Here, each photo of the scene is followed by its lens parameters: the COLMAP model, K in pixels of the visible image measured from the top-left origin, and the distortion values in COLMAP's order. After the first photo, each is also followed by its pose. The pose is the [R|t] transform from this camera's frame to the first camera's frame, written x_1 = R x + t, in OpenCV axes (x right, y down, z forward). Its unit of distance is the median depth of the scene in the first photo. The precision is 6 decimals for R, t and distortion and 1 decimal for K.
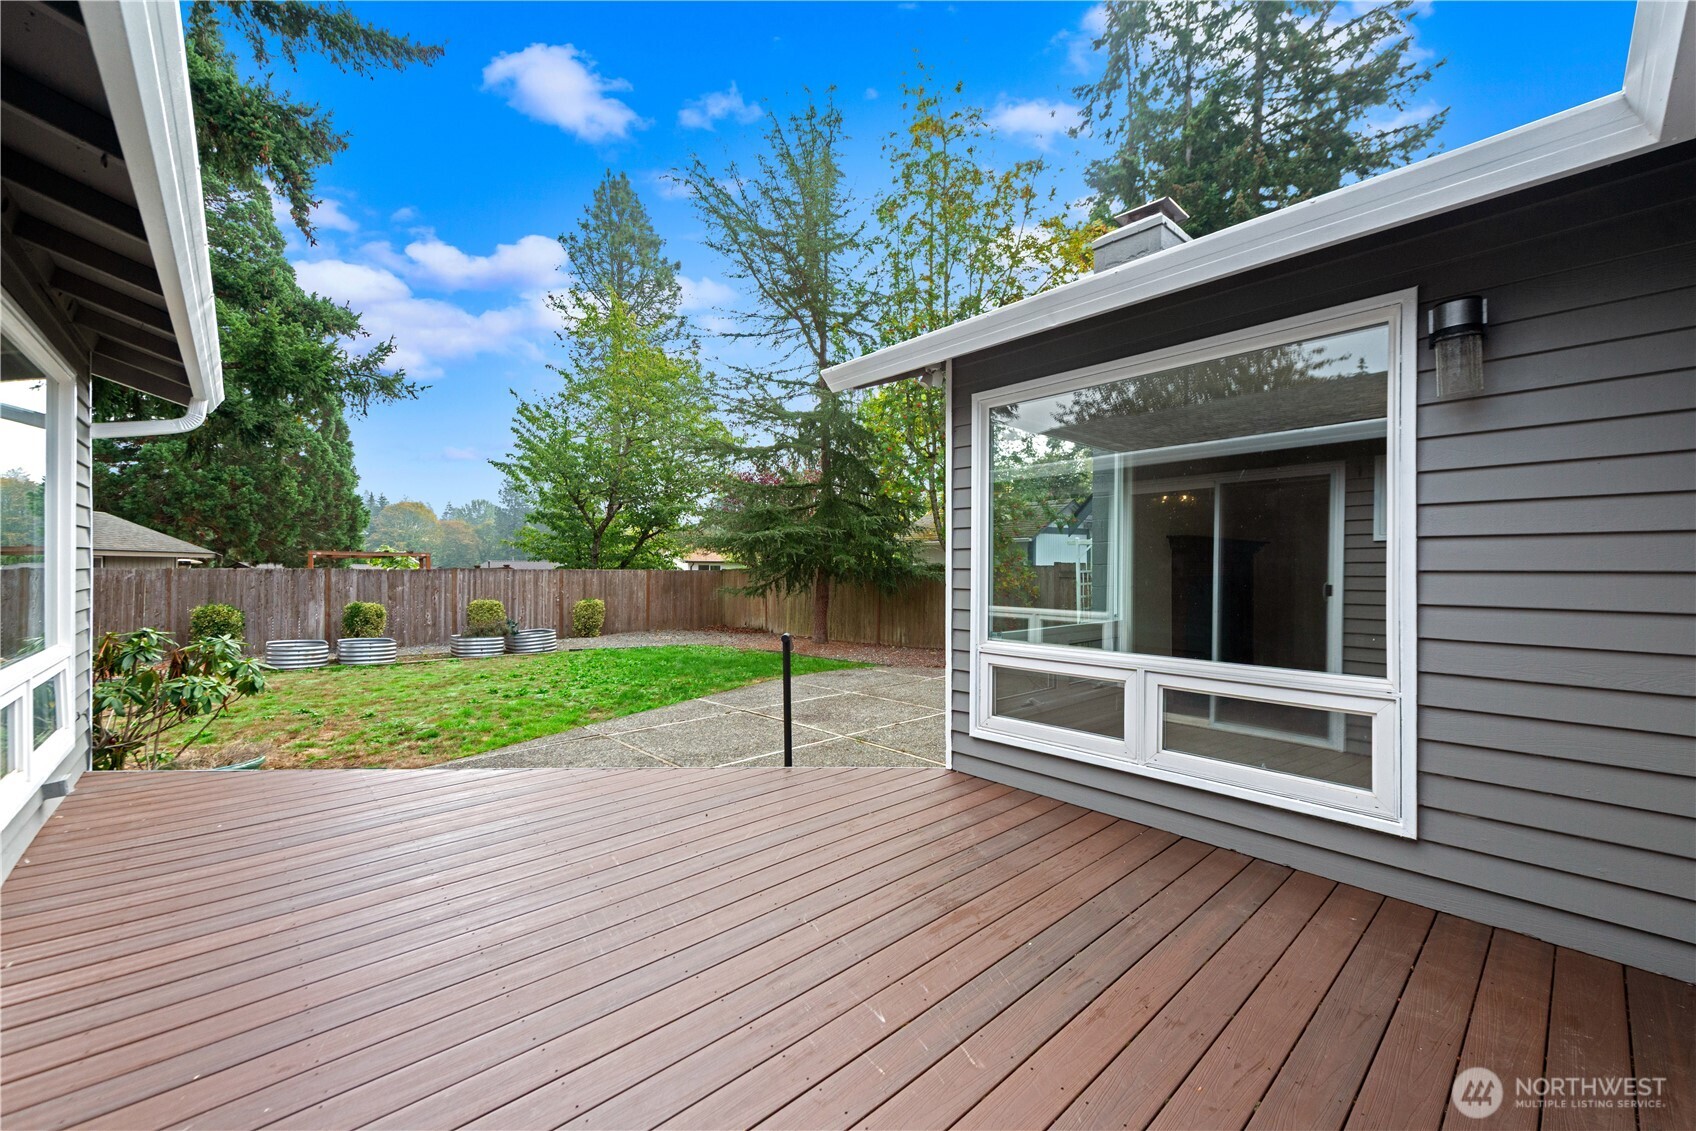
lens RADIAL K [[668.0, 0, 856.8], [0, 668.0, 577.8], [0, 0, 1]] dist [0.001992, 0.000109]
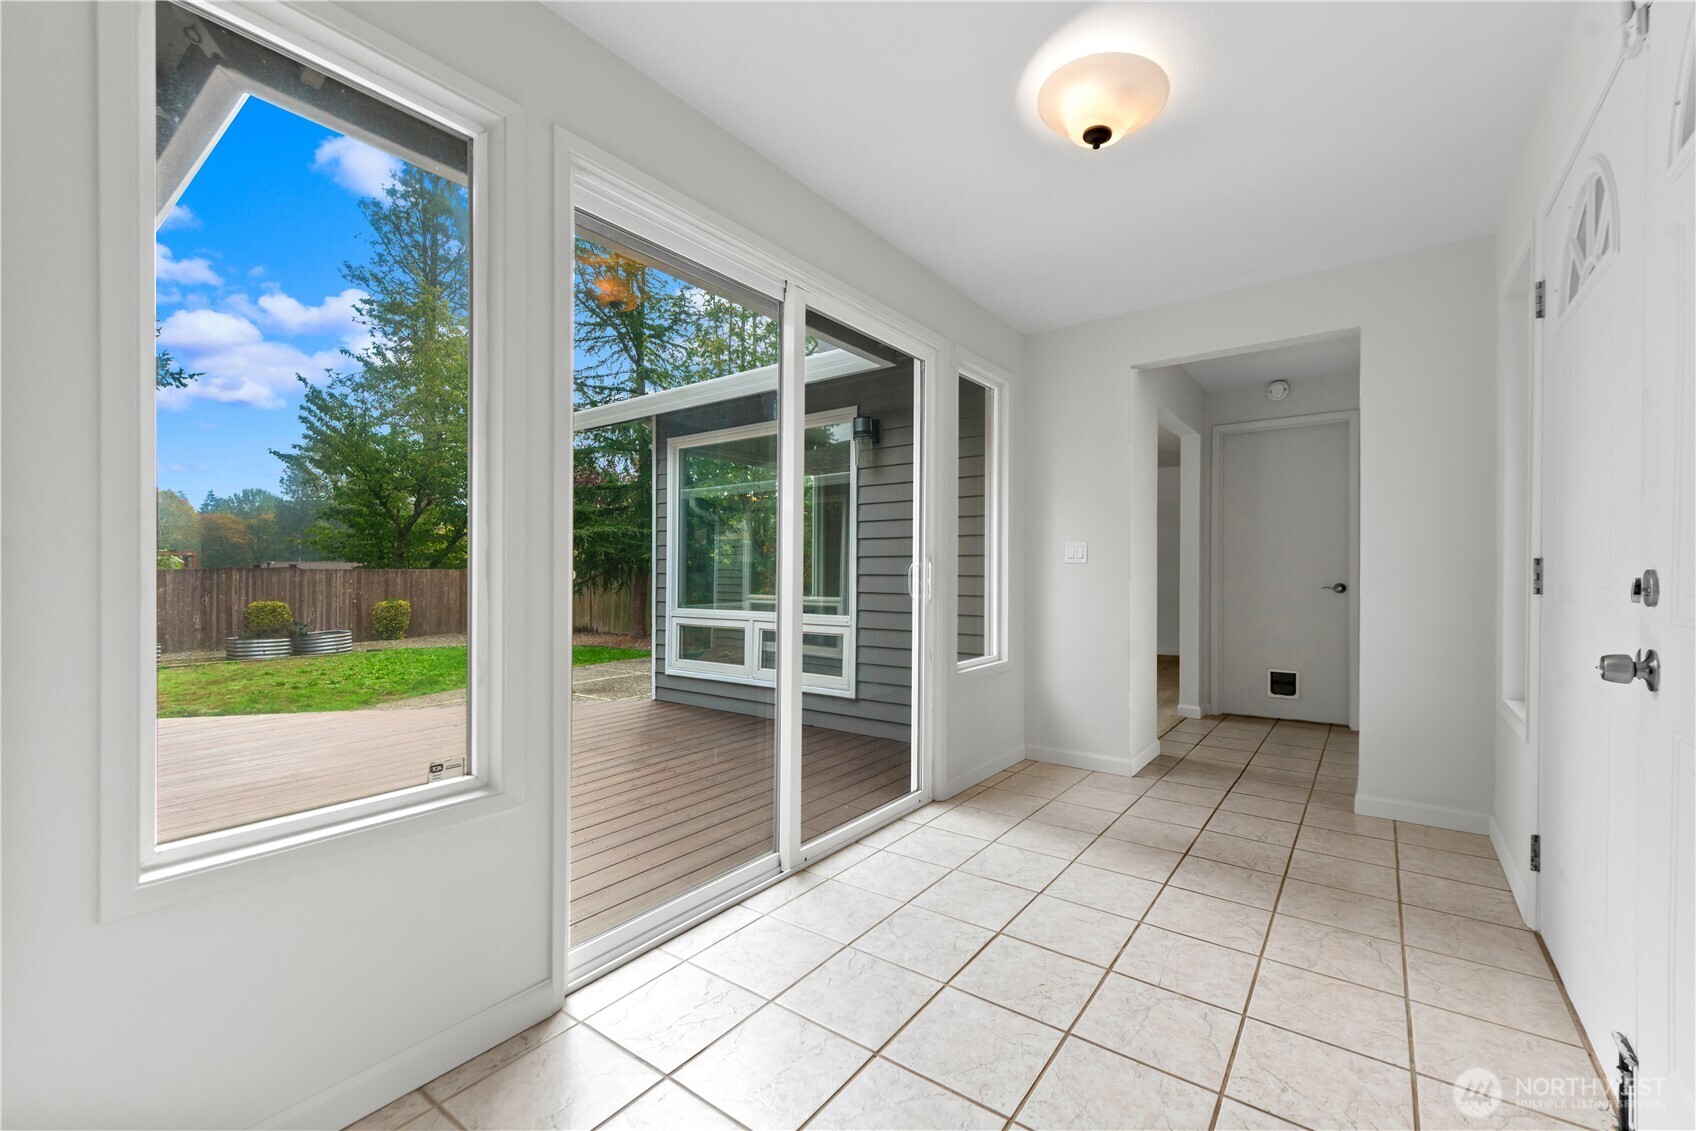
lens RADIAL K [[699.9, 0, 860.6], [0, 699.9, 573.0], [0, 0, 1]] dist [0.004184, -0.000658]
pose [[0.980131, -0.004347, 0.198304, 0.066241], [0.006368, 0.999934, -0.009554, 0.008087], [-0.198250, 0.010627, 0.980094, -0.133213]]
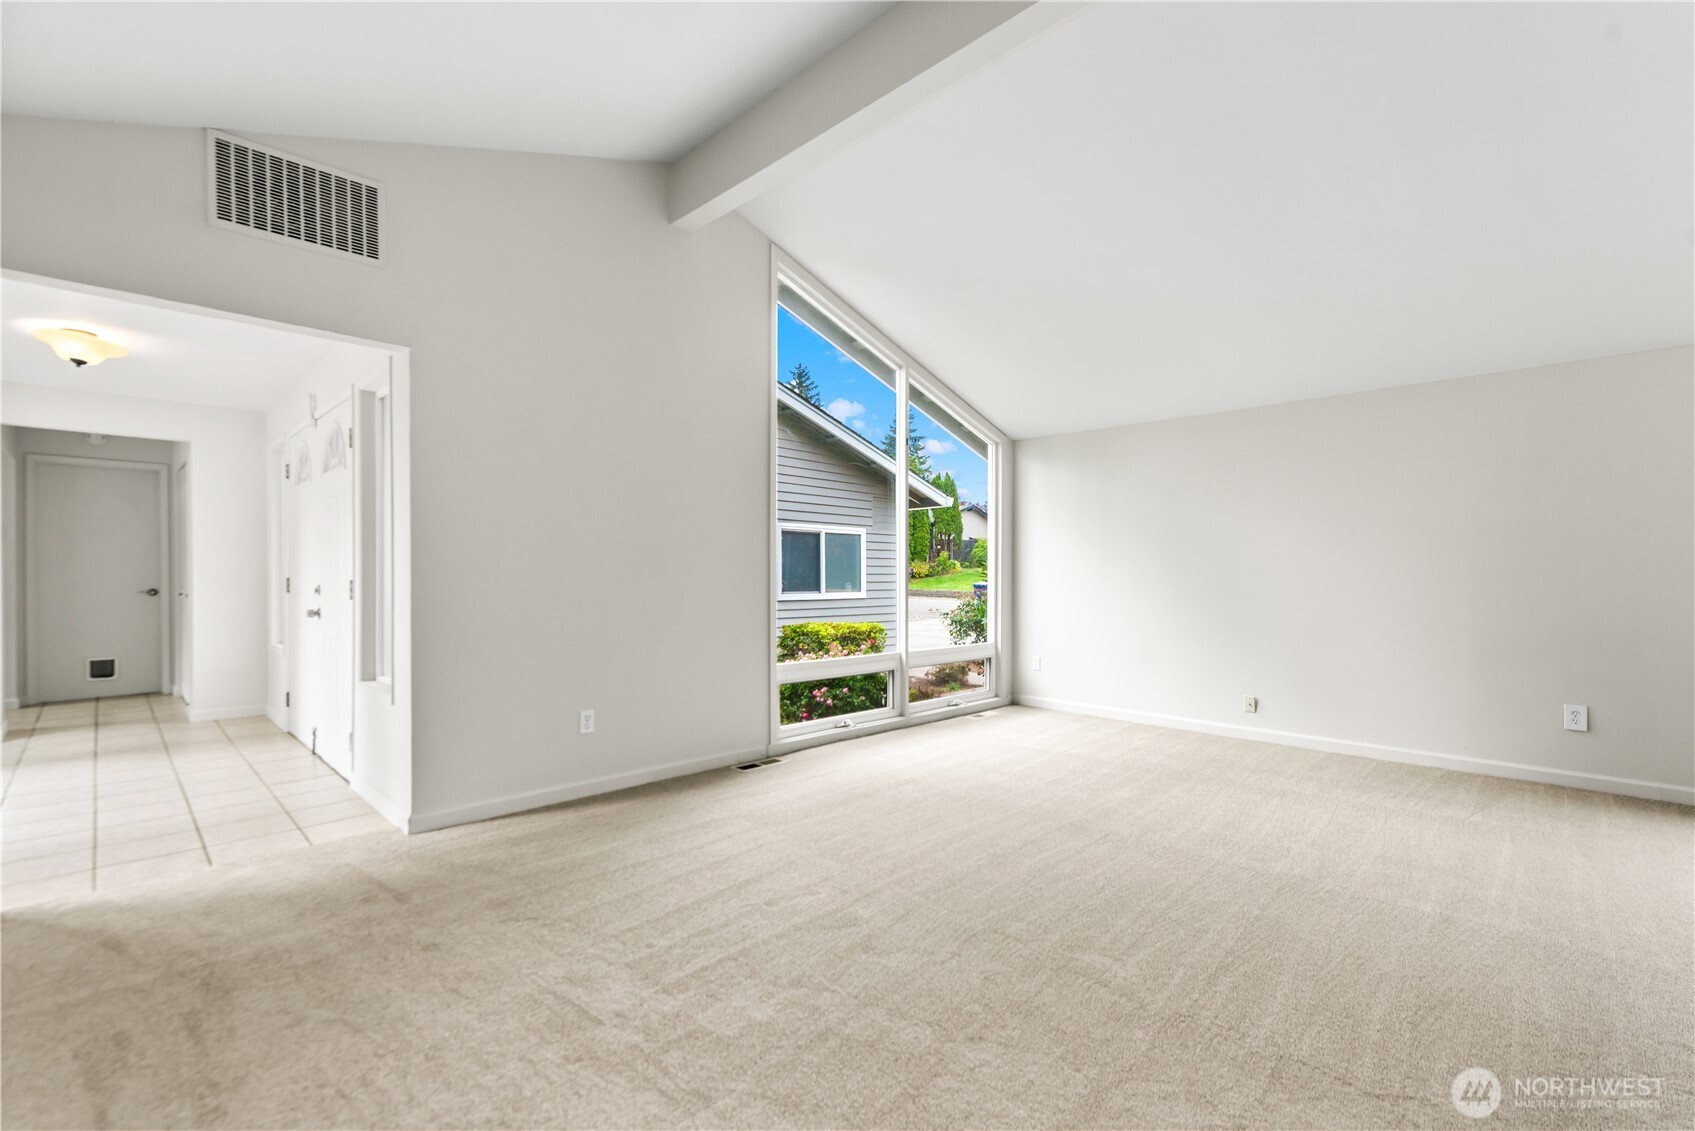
lens RADIAL K [[752.0, 0, 847.5], [0, 752.0, 565.5], [0, 0, 1]] dist [0.027717, 0.000306]
pose [[-0.031022, -0.000372, 0.999519, -0.129119], [0.012749, 0.999918, 0.000768, 0.002515], [-0.999437, 0.012766, -0.031014, -0.266367]]
